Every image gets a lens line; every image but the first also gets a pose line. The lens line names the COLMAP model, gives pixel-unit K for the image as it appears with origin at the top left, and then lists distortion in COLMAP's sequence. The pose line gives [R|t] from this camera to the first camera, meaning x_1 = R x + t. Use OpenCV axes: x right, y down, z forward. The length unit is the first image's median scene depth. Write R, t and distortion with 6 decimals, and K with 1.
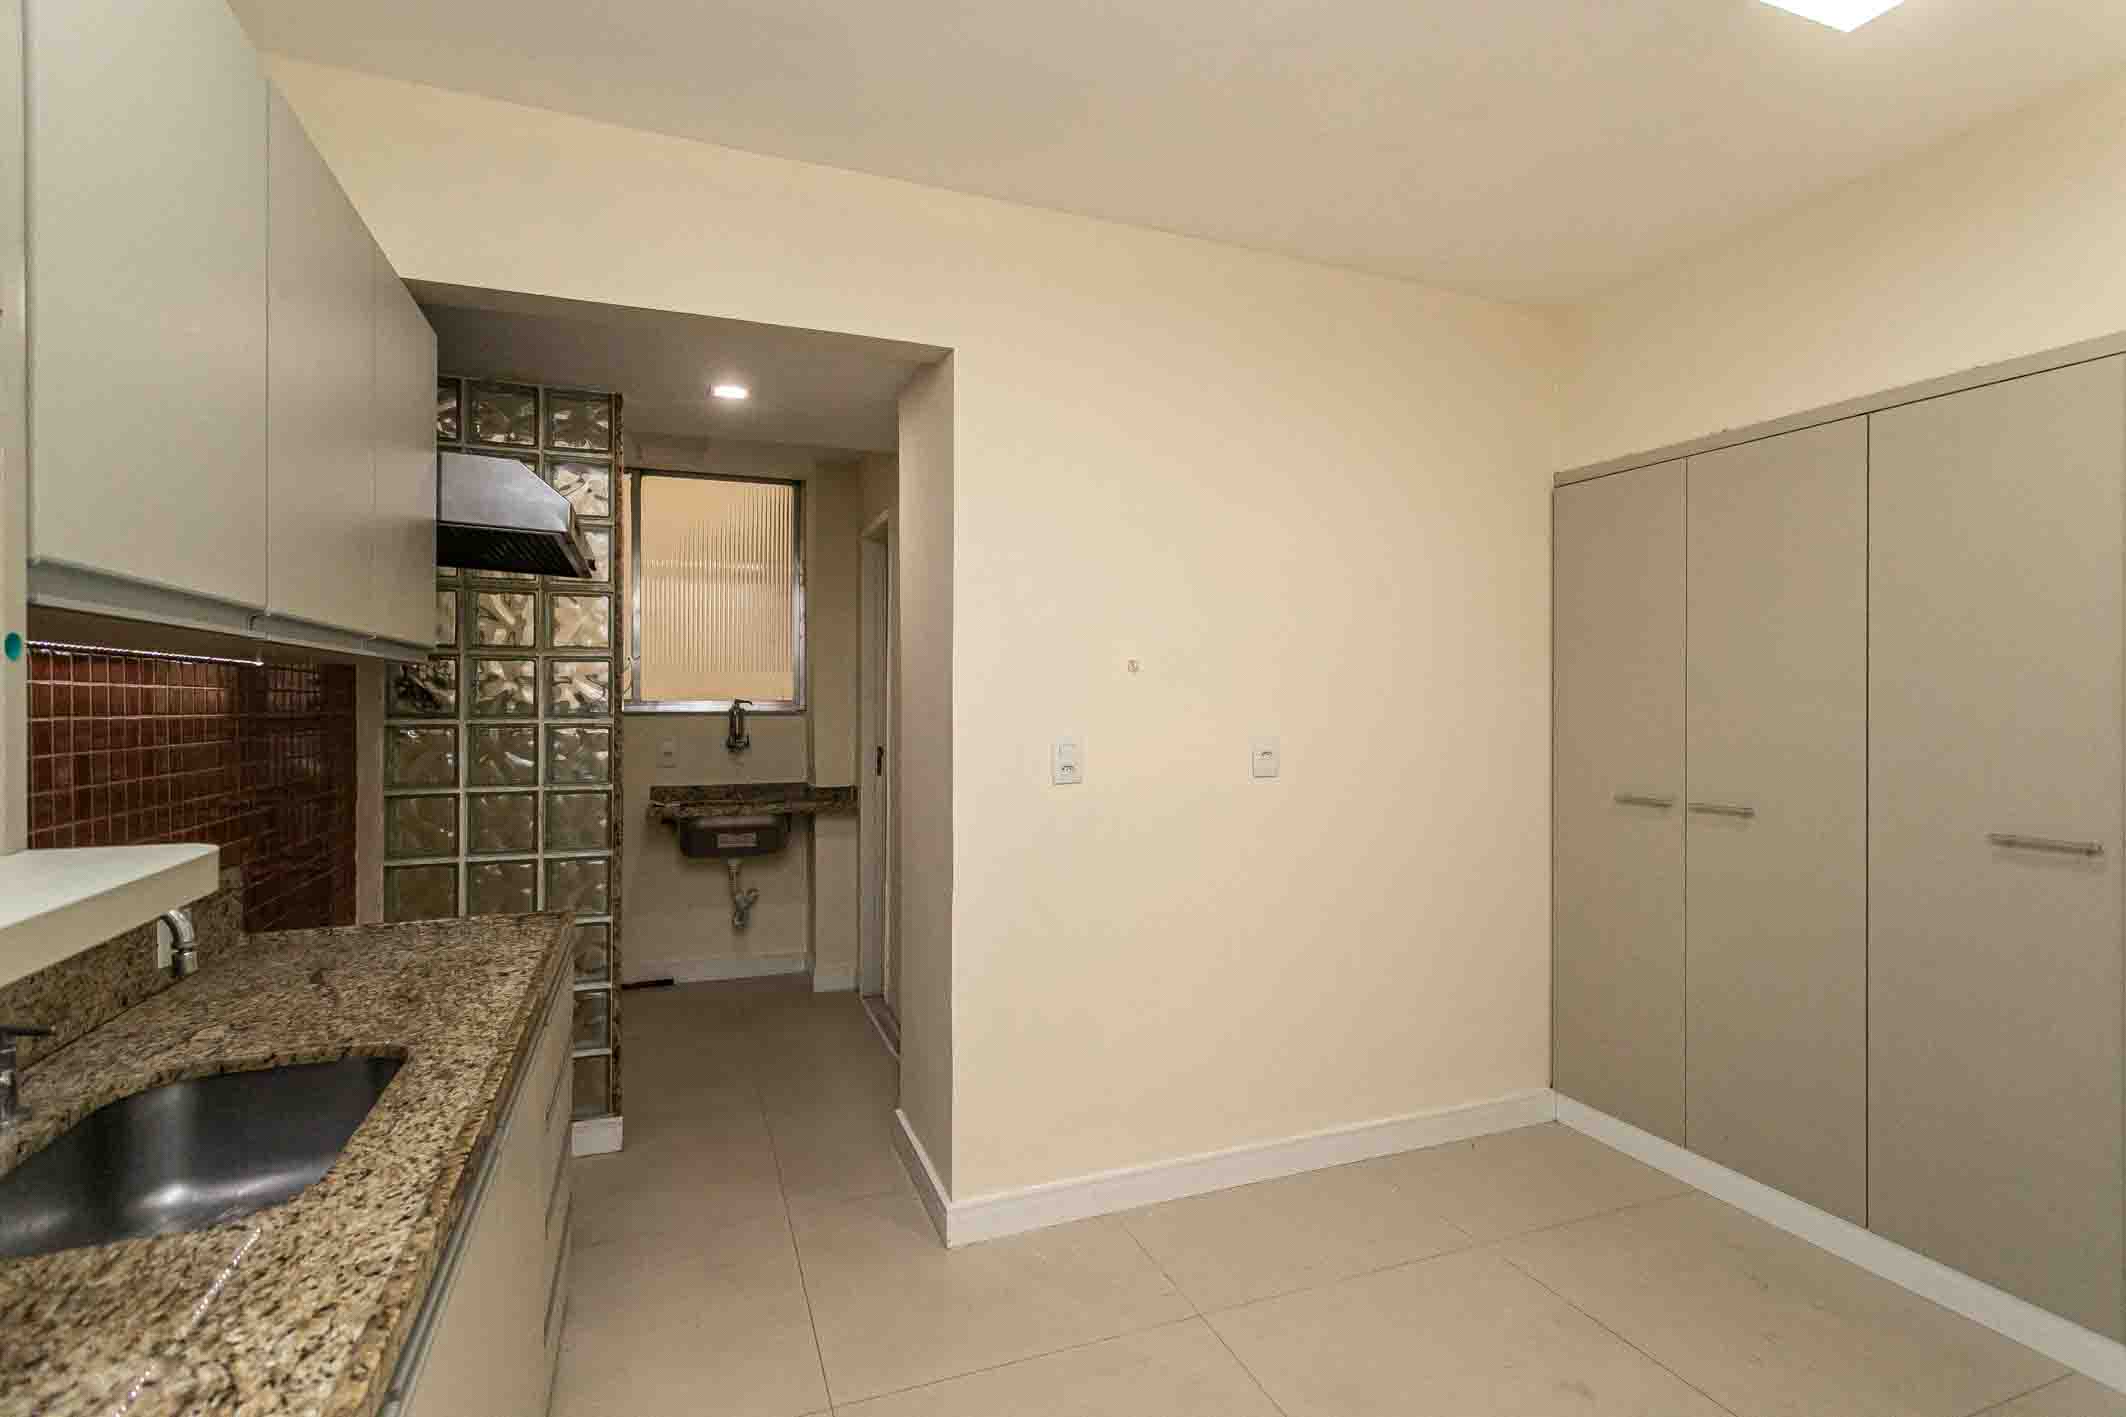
lens RADIAL K [[1022.5, 0, 1048.4], [0, 1022.5, 702.5], [0, 0, 1]] dist [0.001616, 0.000810]
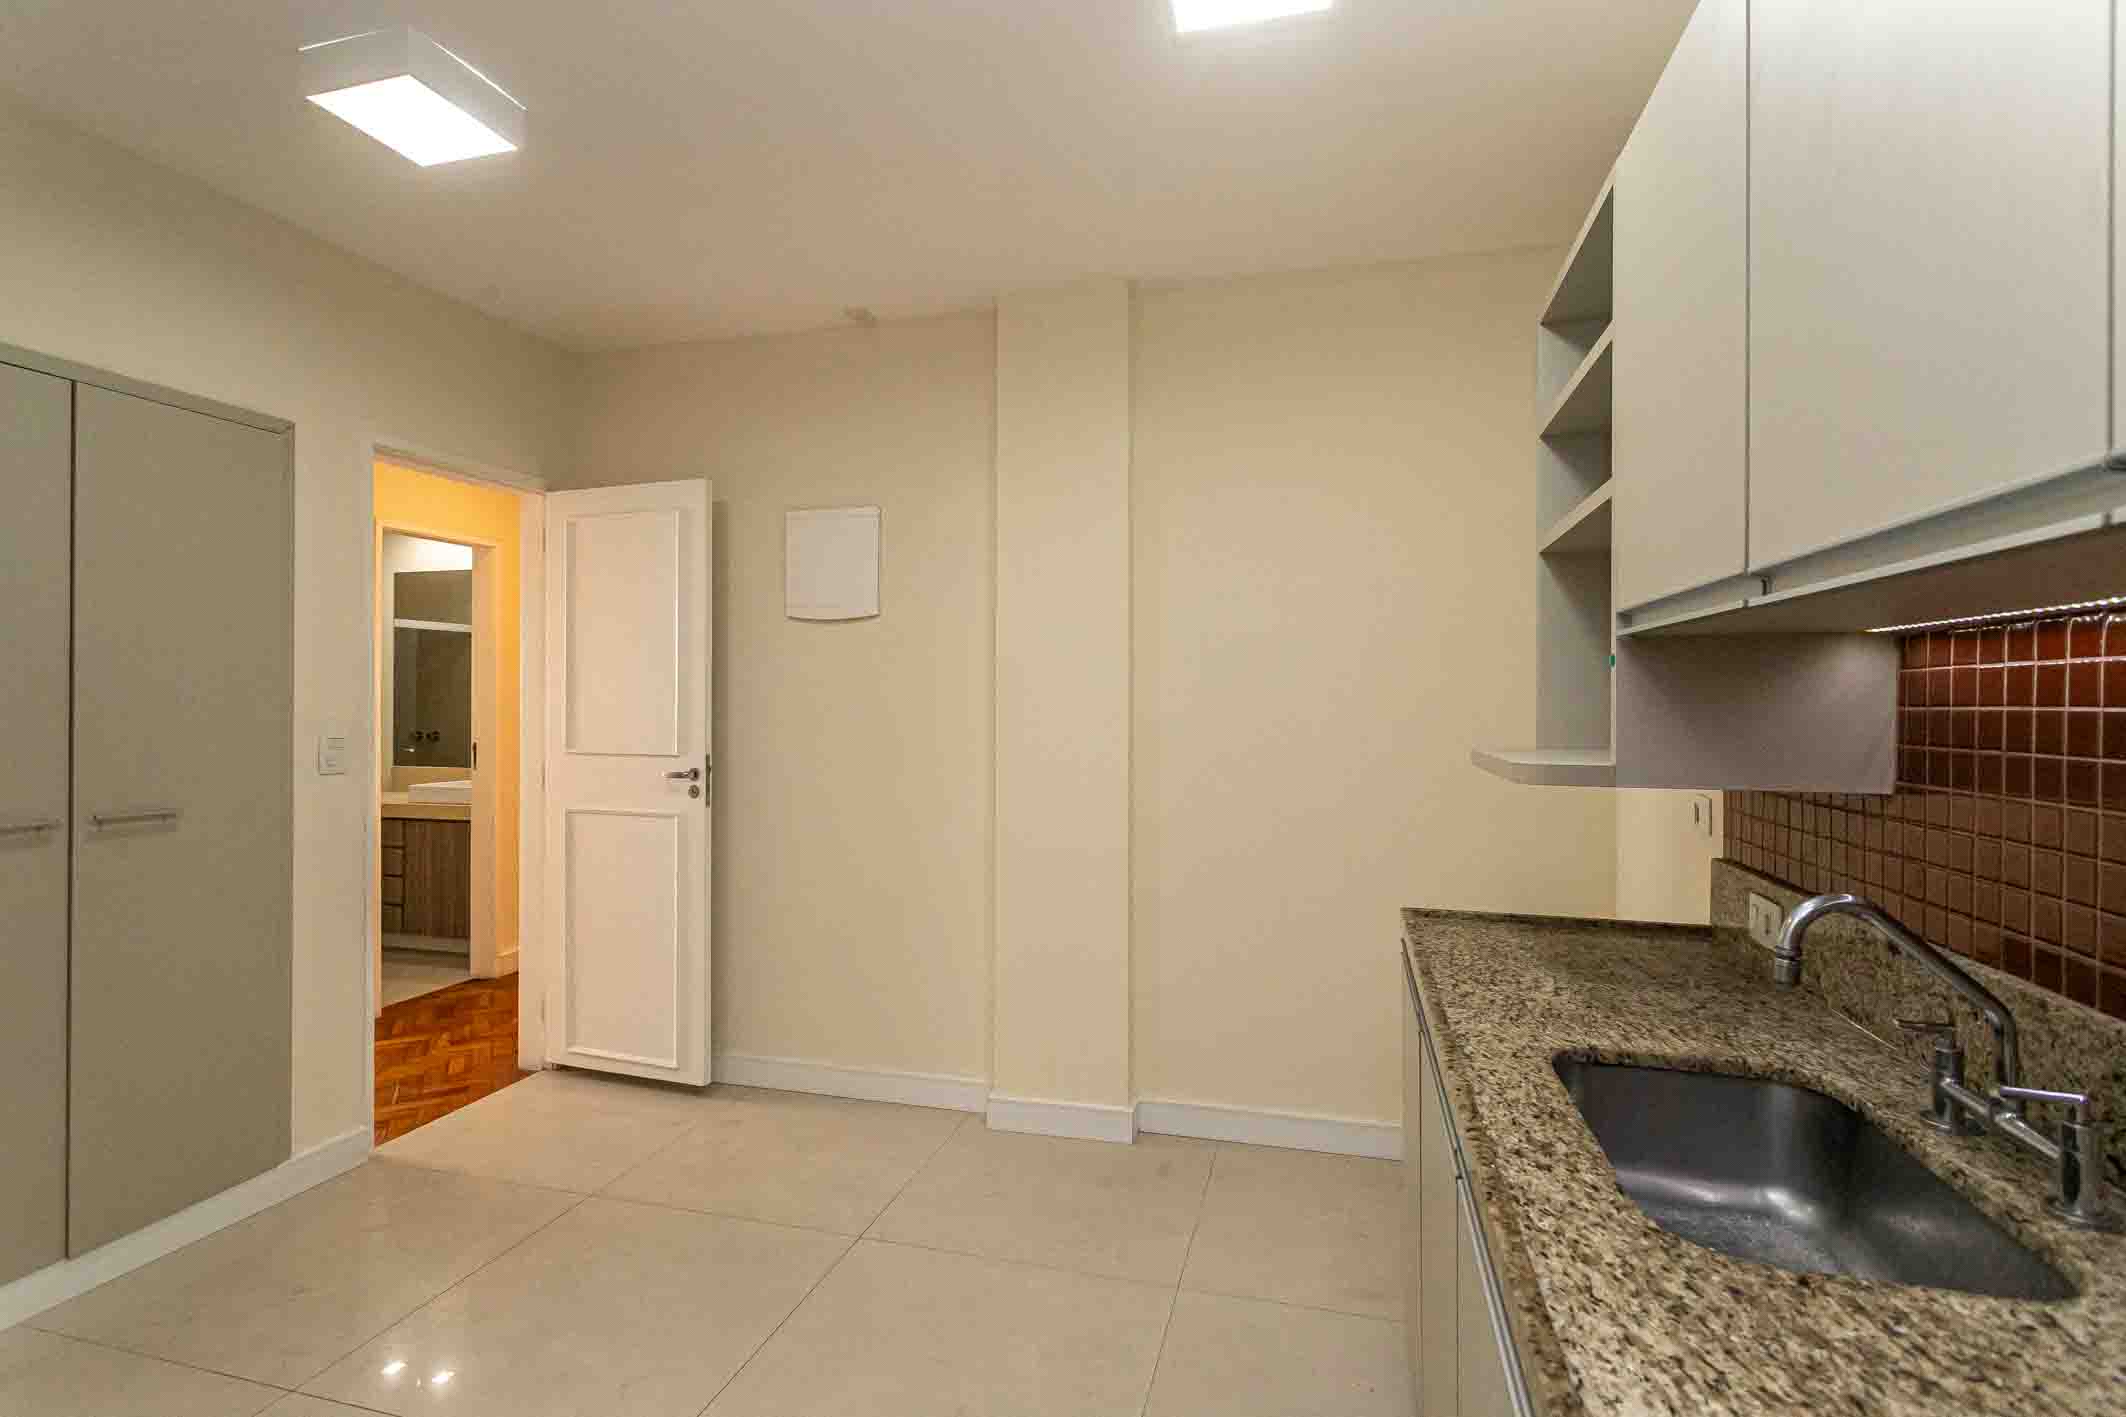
lens RADIAL K [[1022.5, 0, 1048.4], [0, 1022.5, 702.5], [0, 0, 1]] dist [0.001616, 0.000810]
pose [[-0.805368, -0.003785, 0.592763, -0.807510], [-0.002282, 0.999992, 0.003285, 0.008489], [-0.592771, 0.001293, -0.805370, 2.021002]]
